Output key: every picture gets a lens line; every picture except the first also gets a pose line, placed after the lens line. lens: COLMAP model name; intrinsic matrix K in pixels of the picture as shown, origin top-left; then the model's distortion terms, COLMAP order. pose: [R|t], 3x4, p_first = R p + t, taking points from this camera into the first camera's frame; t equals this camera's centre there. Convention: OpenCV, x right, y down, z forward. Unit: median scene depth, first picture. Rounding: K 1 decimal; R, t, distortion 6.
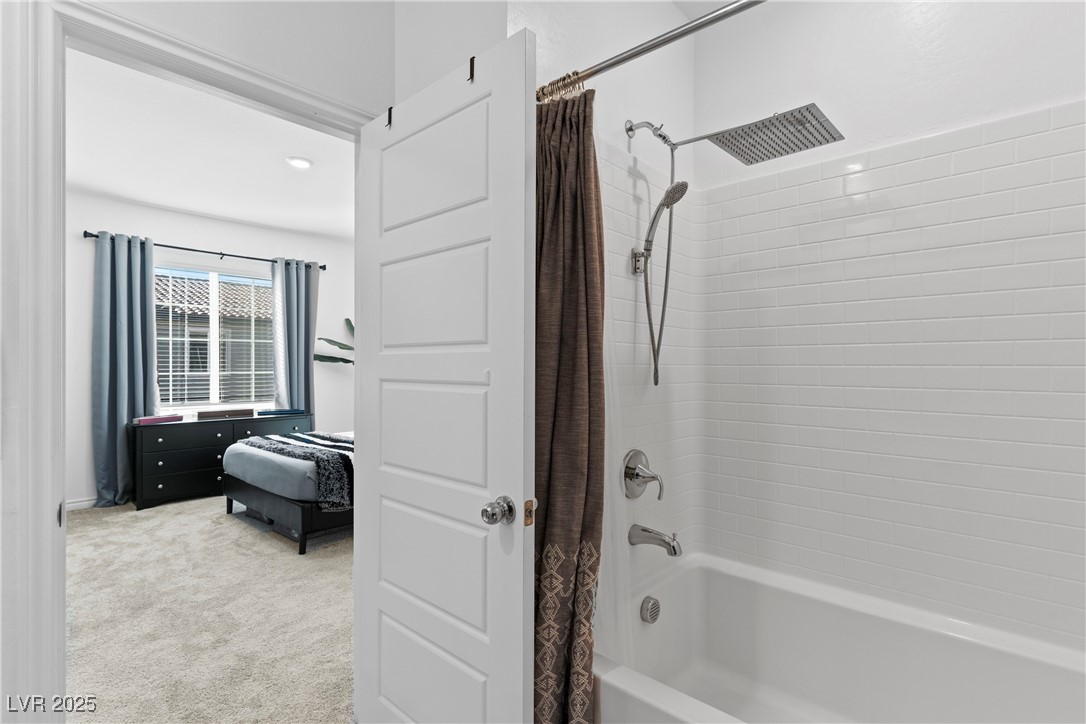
lens RADIAL K [[516.6, 0, 548.9], [0, 516.6, 363.5], [0, 0, 1]] dist [-0.000344, 0.000085]
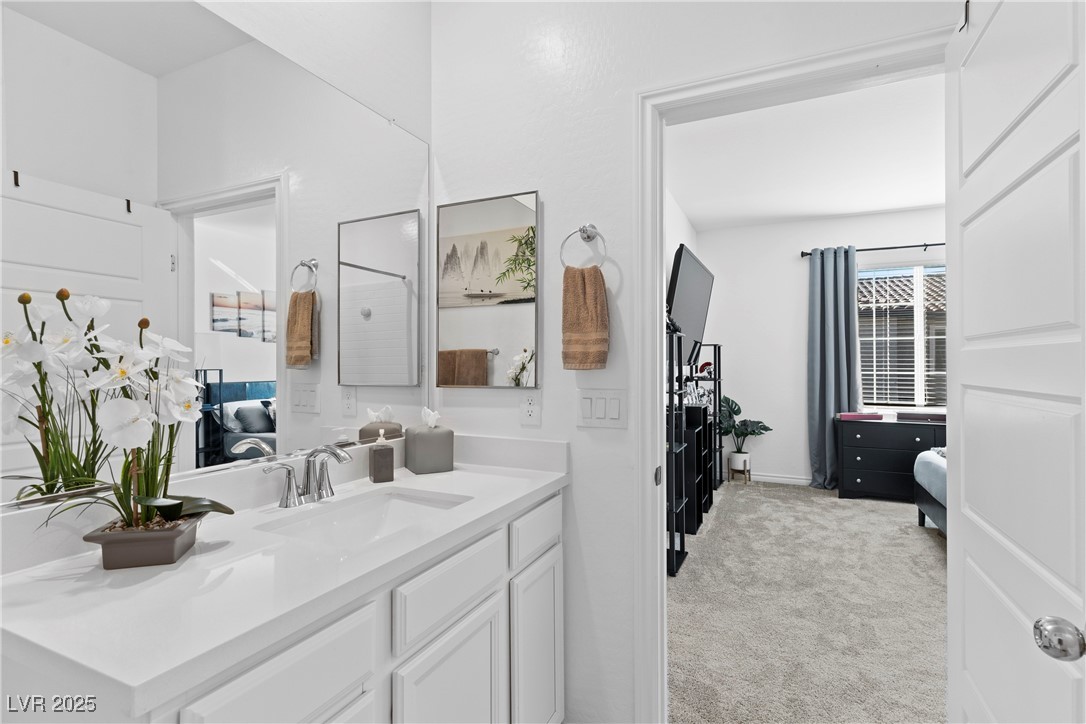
lens RADIAL K [[520.5, 0, 548.5], [0, 520.5, 360.3], [0, 0, 1]] dist [0.002708, 0.000610]
pose [[0.301510, -0.005715, -0.953446, 0.064714], [0.001391, 0.999984, -0.005554, -0.000588], [0.953462, 0.000348, 0.301513, 0.082499]]
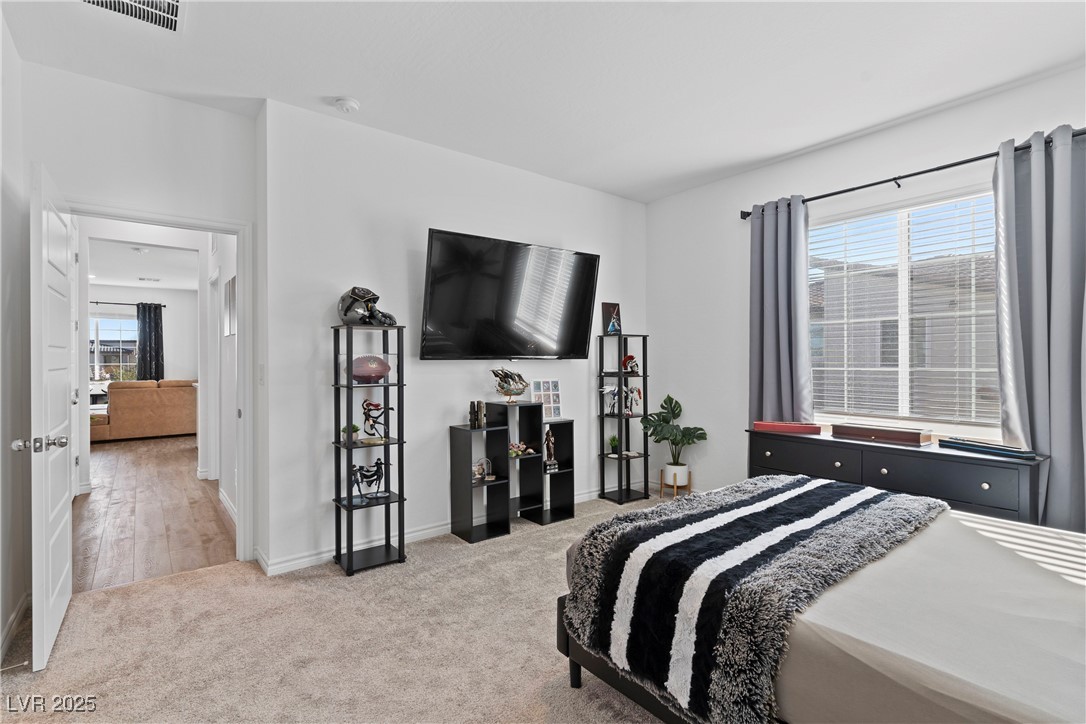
lens RADIAL K [[516.6, 0, 548.9], [0, 516.6, 363.5], [0, 0, 1]] dist [-0.000344, 0.000085]
pose [[-0.161913, 0.006061, -0.986786, 0.064960], [0.004030, 0.999977, 0.005481, 0.007306], [0.986797, -0.003090, -0.161934, 0.795001]]
